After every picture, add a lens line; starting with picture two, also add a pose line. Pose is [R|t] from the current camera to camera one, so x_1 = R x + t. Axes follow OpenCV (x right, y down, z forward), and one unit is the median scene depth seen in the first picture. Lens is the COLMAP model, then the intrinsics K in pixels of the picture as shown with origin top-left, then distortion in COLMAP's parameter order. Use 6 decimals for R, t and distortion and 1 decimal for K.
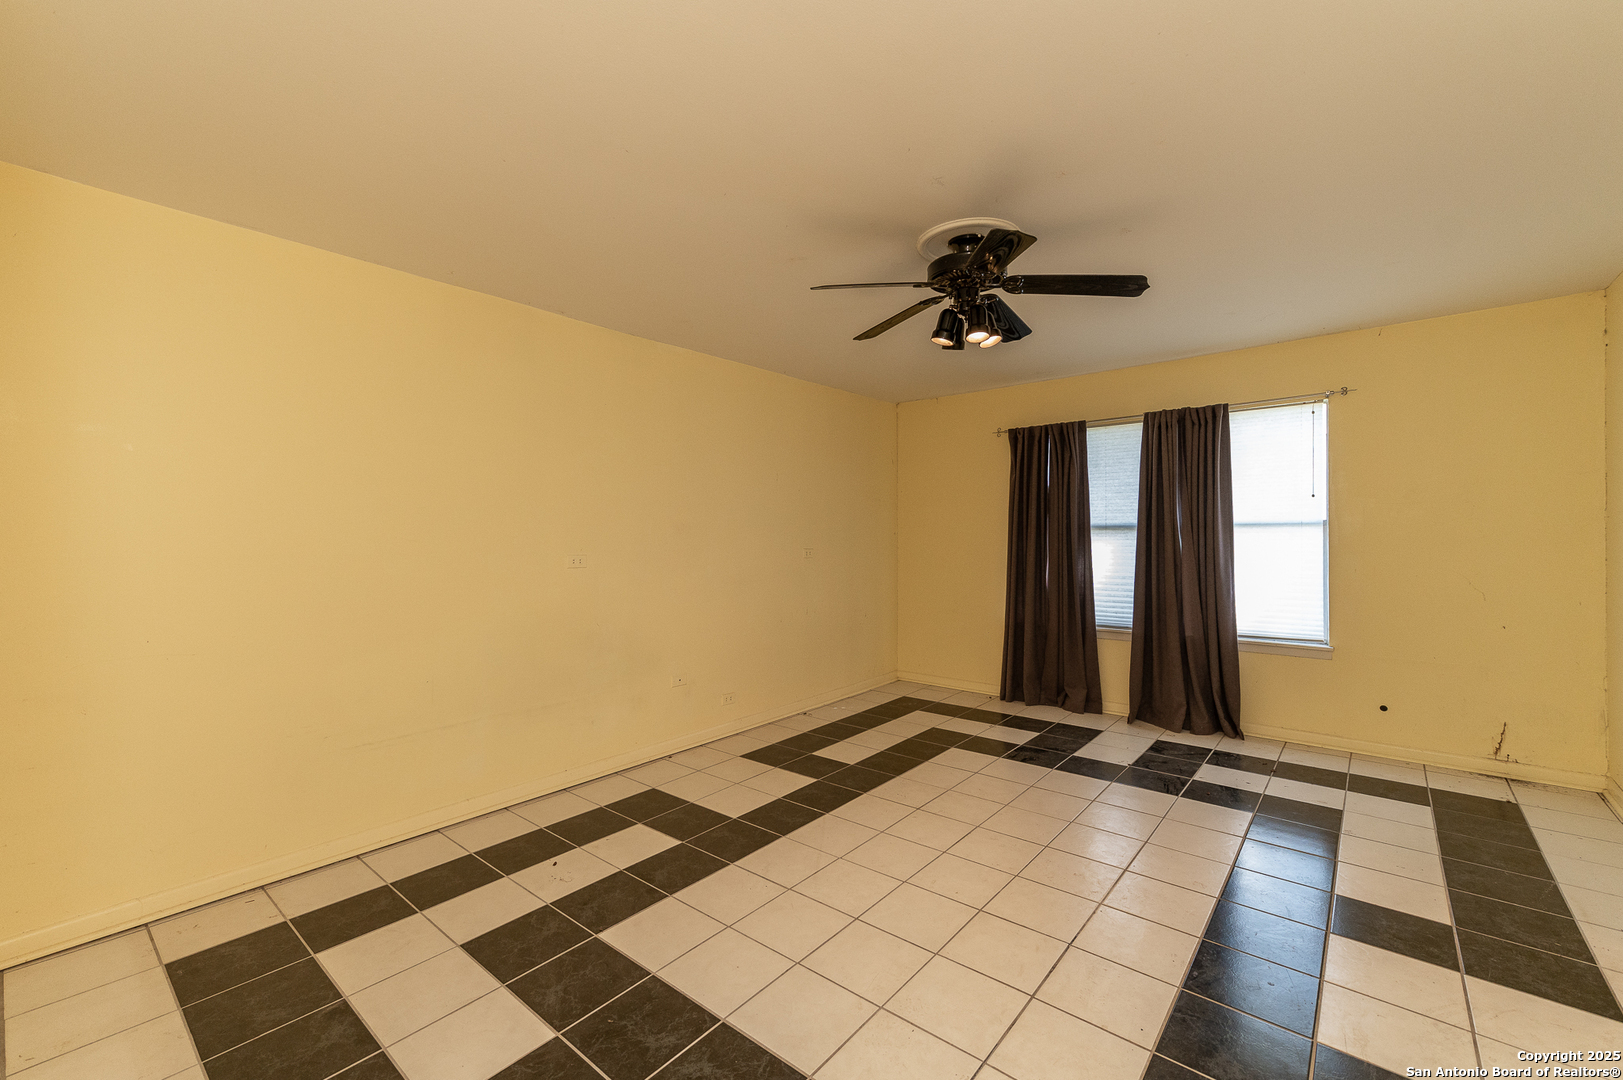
lens RADIAL K [[673.7, 0, 818.6], [0, 673.7, 537.4], [0, 0, 1]] dist [0.001750, 0.013196]
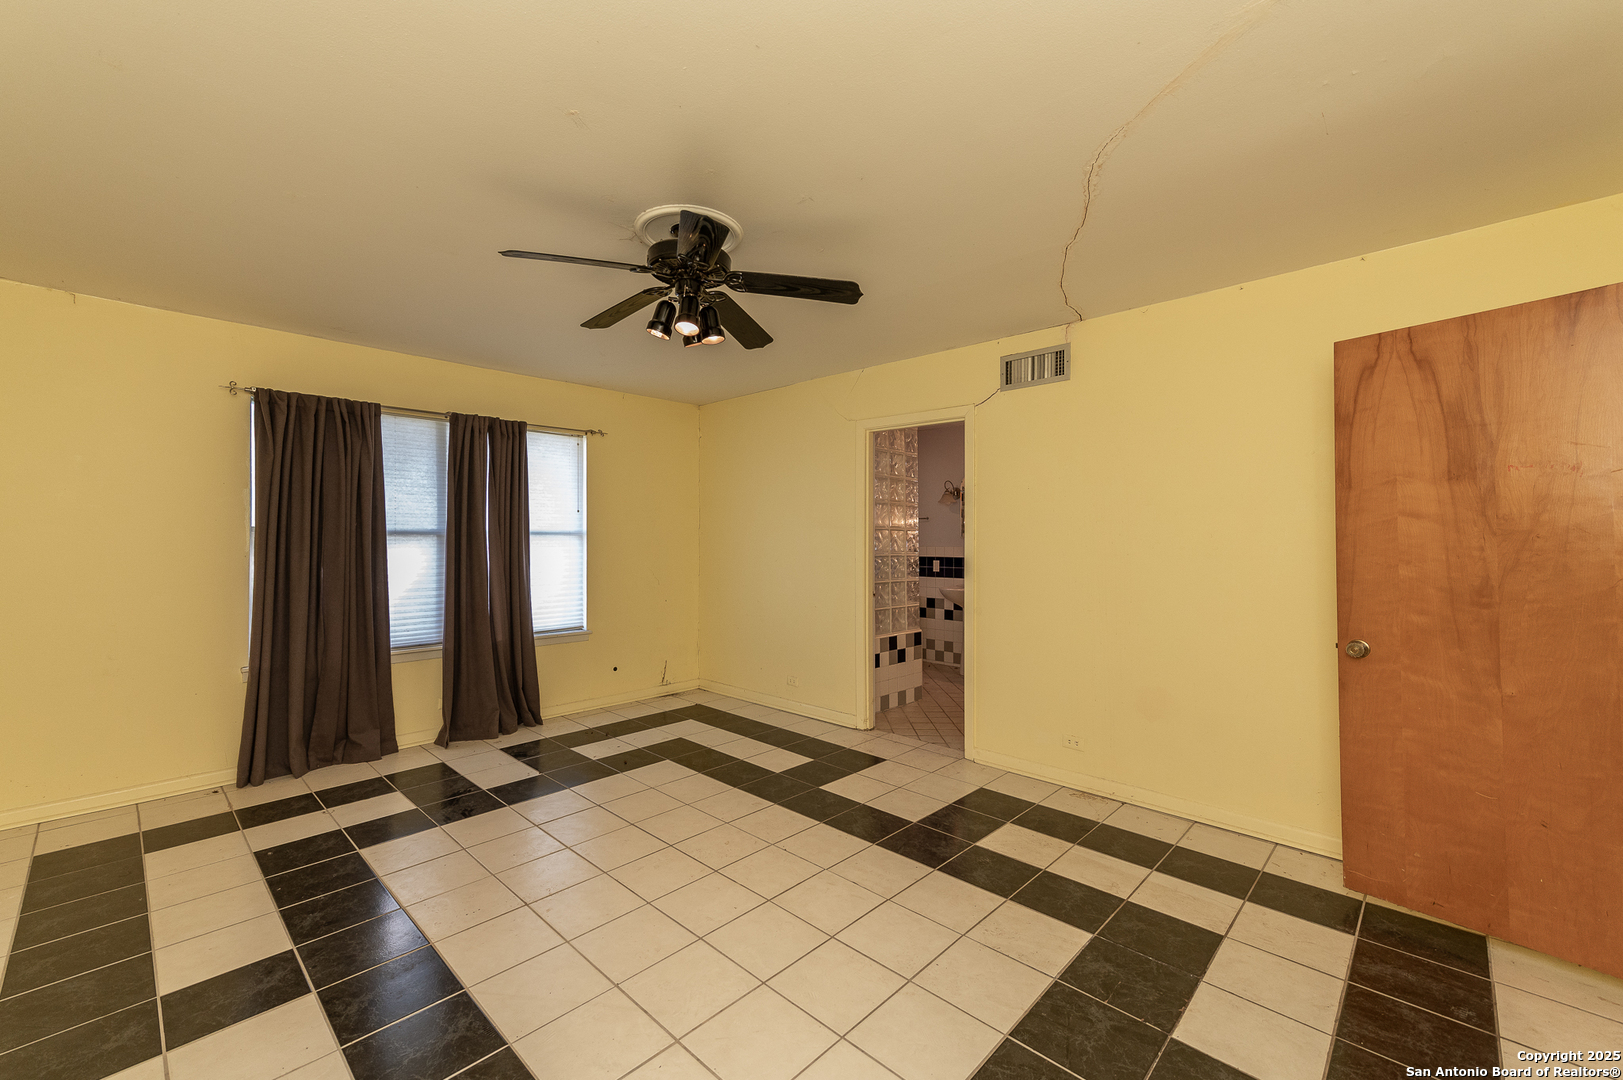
lens RADIAL K [[673.7, 0, 818.6], [0, 673.7, 537.4], [0, 0, 1]] dist [0.001750, 0.013196]
pose [[0.060562, 0.002163, 0.998162, -0.449672], [-0.005619, 0.999983, -0.001826, -0.012202], [-0.998149, -0.005498, 0.060573, 0.461381]]
